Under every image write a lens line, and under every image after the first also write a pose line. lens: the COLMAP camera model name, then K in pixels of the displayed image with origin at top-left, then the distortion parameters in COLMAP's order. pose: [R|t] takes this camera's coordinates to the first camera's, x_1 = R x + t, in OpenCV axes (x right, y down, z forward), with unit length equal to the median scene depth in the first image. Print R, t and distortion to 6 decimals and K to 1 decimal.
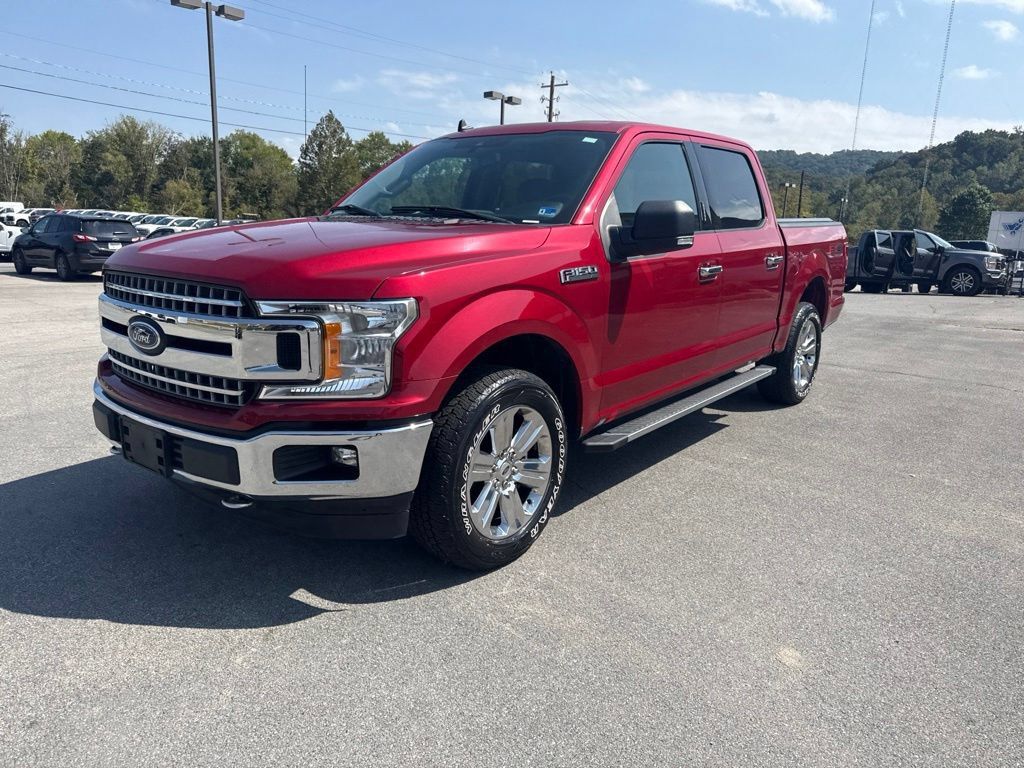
lens RADIAL K [[738.2, 0, 515.7], [0, 738.2, 383.5], [0, 0, 1]] dist [0.029302, -0.029768]
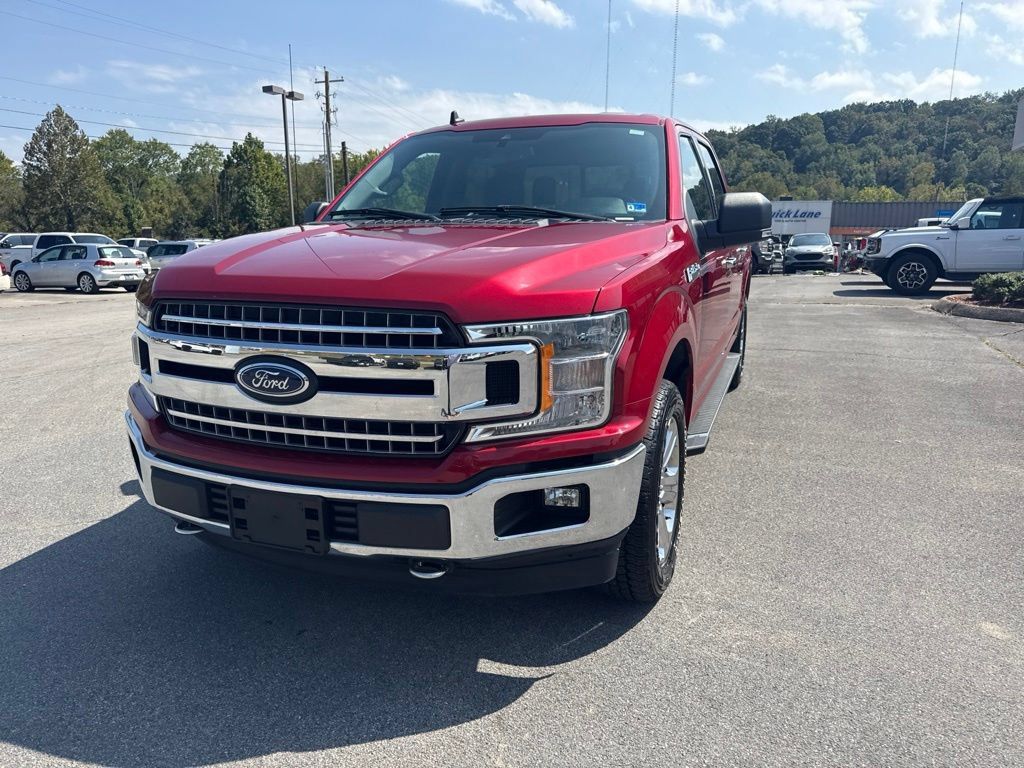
lens RADIAL K [[738.2, 0, 511.3], [0, 738.2, 386.2], [0, 0, 1]] dist [0.029302, -0.029768]
pose [[0.953683, -0.096249, 0.285000, -0.318891], [0.094932, 0.995312, 0.018468, -0.031841], [-0.285442, 0.009443, 0.958349, 0.118762]]
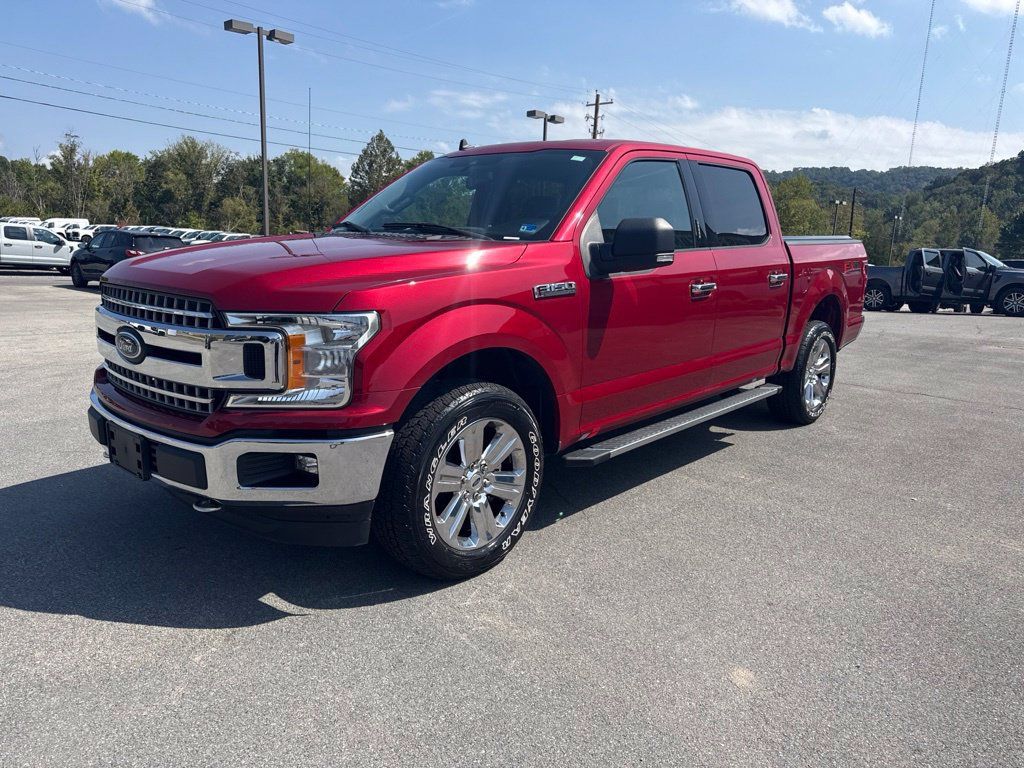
lens RADIAL K [[738.2, 0, 514.9], [0, 738.2, 384.4], [0, 0, 1]] dist [0.029302, -0.029768]
pose [[0.997849, 0.015507, -0.063694, 0.074149], [-0.016833, 0.999652, -0.020332, 0.002158], [0.063356, 0.021360, 0.997762, -0.007915]]
